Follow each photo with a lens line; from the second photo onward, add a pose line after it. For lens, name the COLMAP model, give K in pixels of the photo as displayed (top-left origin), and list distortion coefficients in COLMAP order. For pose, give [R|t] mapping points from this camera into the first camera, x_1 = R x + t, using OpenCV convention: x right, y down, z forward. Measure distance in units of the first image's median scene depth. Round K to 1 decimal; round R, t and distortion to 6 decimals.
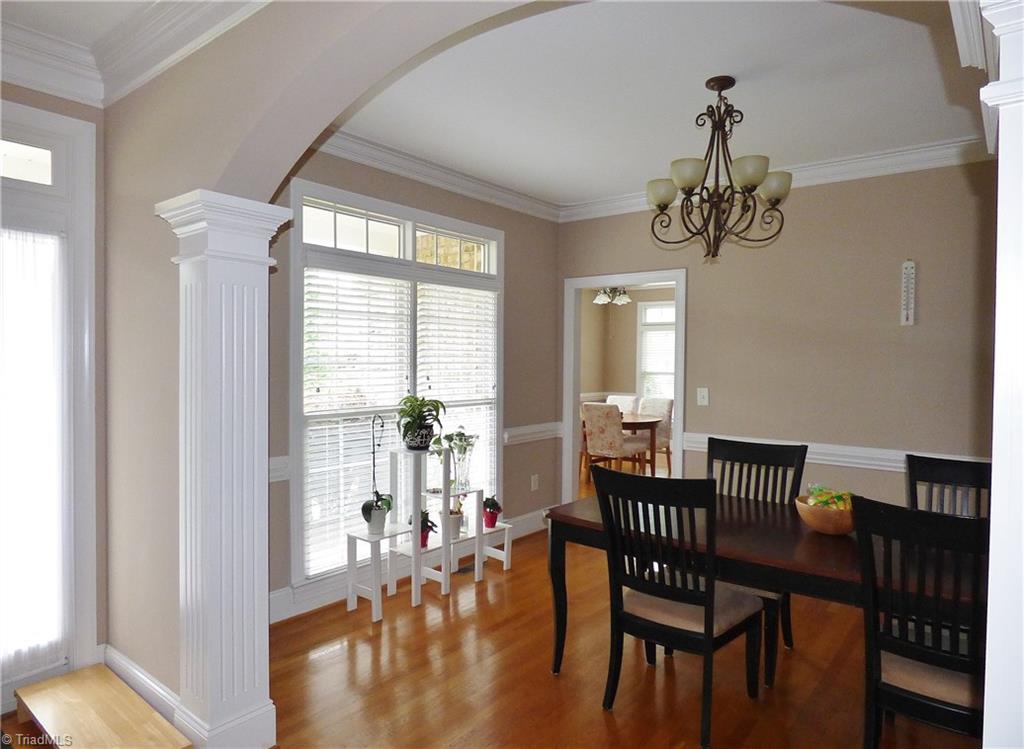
lens RADIAL K [[629.7, 0, 511.8], [0, 629.7, 376.4], [0, 0, 1]] dist [-0.009574, 0.002000]
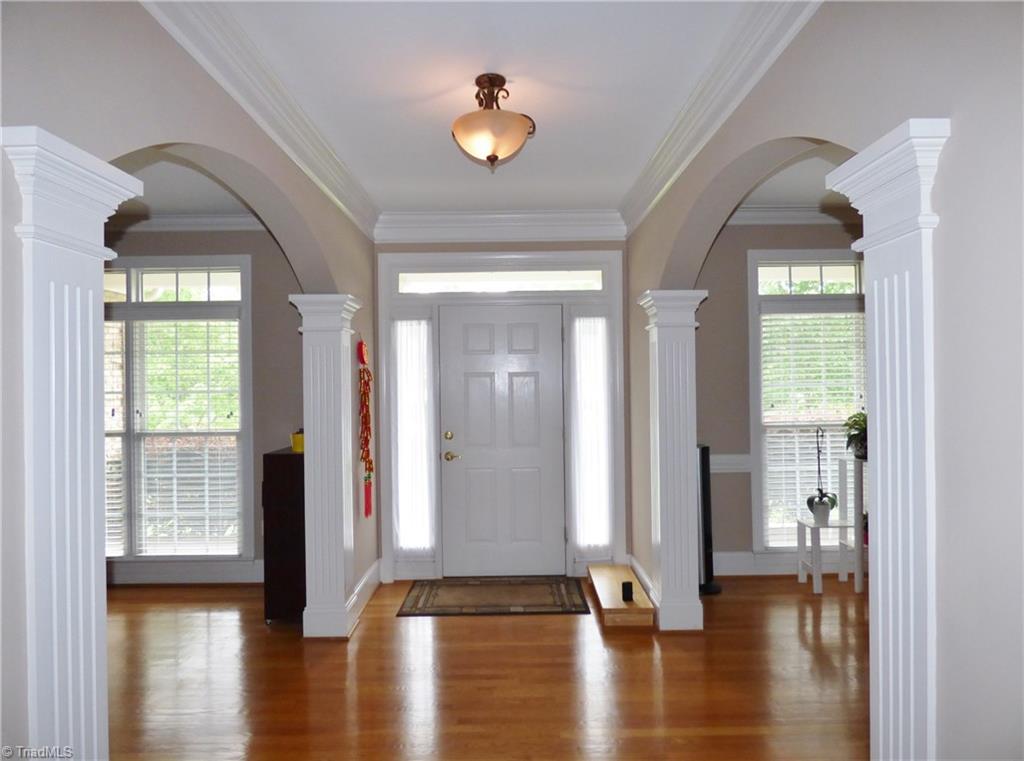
lens RADIAL K [[619.9, 0, 512.1], [0, 619.9, 381.3], [0, 0, 1]] dist [0.001078, 0.000029]
pose [[0.627848, -0.013889, -0.778212, 0.356110], [-0.003329, 0.999784, -0.020528, -0.001045], [0.778329, 0.015479, 0.627666, -0.233432]]
